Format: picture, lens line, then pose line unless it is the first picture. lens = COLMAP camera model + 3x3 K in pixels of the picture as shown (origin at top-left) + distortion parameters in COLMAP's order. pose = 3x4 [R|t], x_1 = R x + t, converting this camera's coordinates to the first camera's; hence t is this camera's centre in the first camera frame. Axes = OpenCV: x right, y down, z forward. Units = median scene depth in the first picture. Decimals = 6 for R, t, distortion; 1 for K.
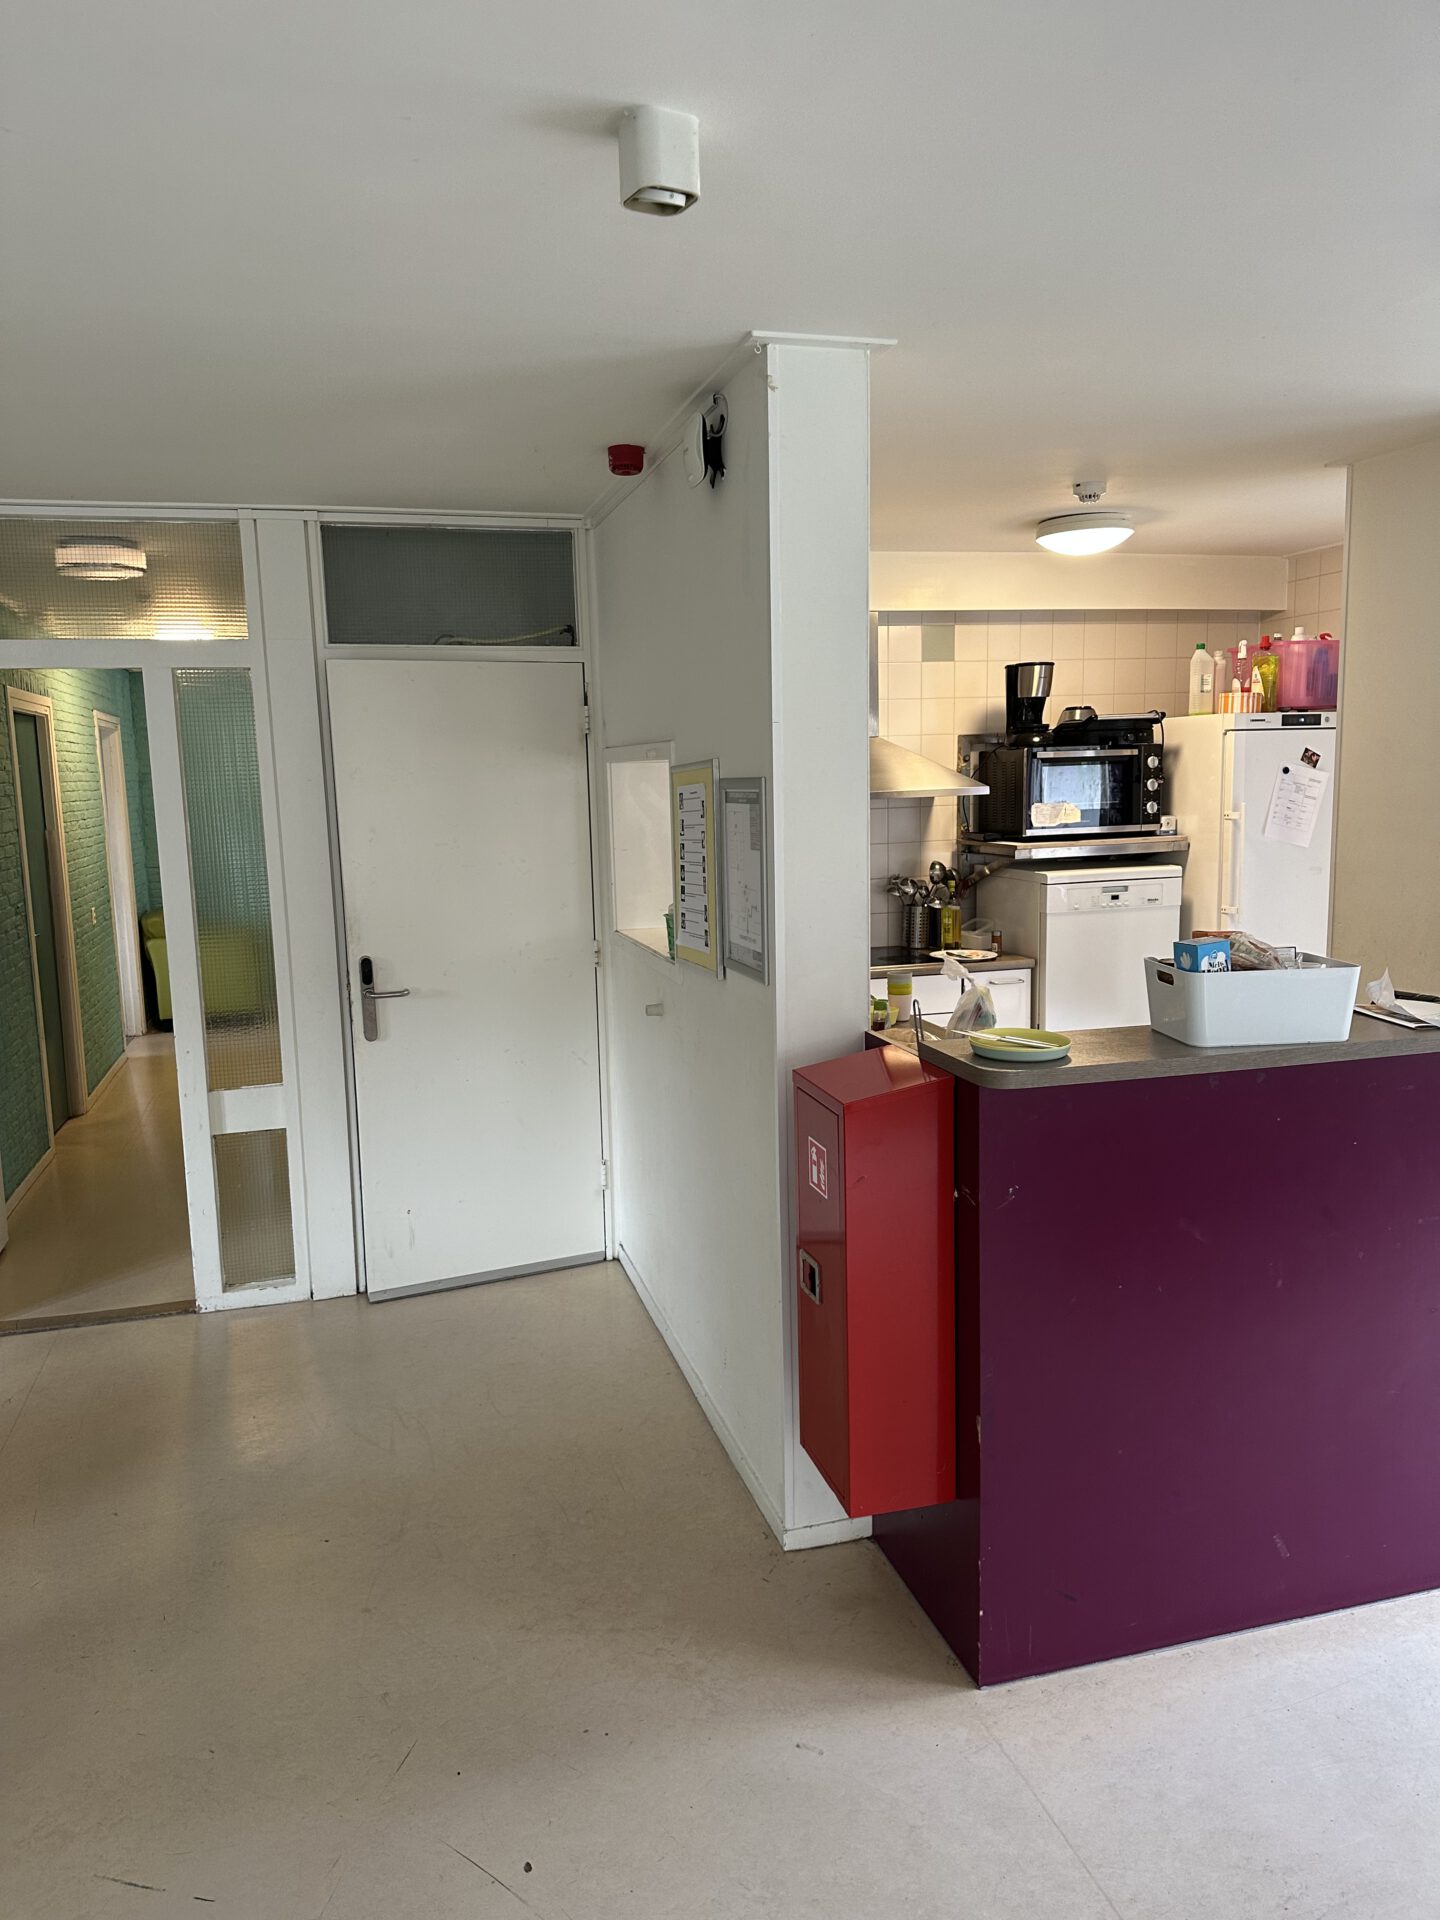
lens RADIAL K [[1352.2, 0, 719.4], [0, 1352.2, 960.5], [0, 0, 1]] dist [0.001186, 0.000120]
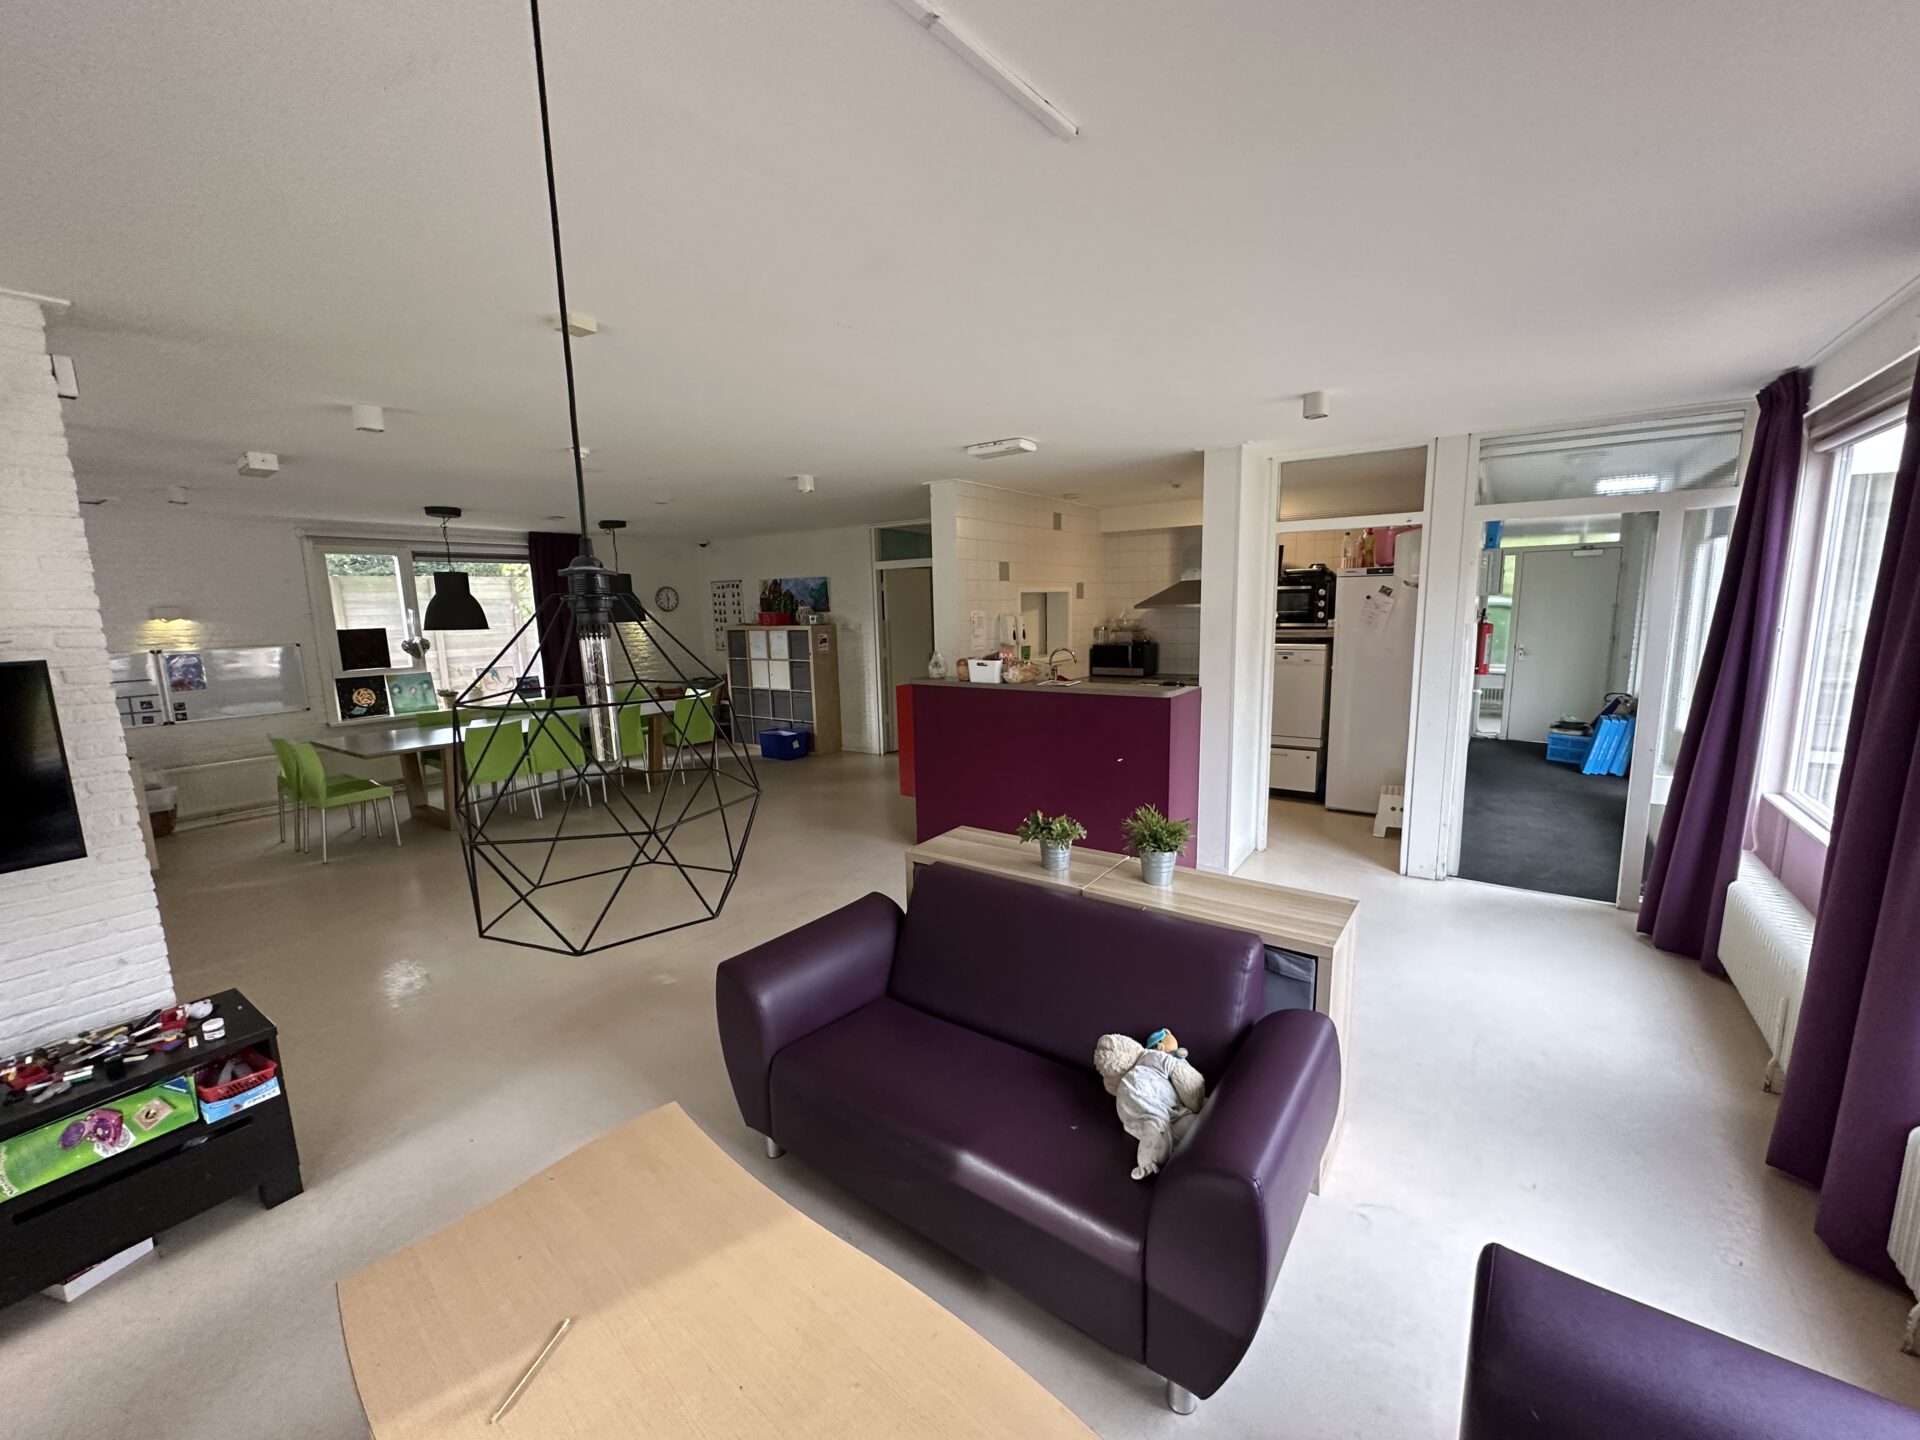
lens RADIAL K [[763.7, 0, 960.3], [0, 763.7, 719.7], [0, 0, 1]] dist [-0.000134, -0.000003]
pose [[0.630154, 0.133058, -0.764985, 0.886097], [-0.103350, 0.990815, 0.087204, -0.003132], [0.769562, 0.024109, 0.638117, -0.129925]]
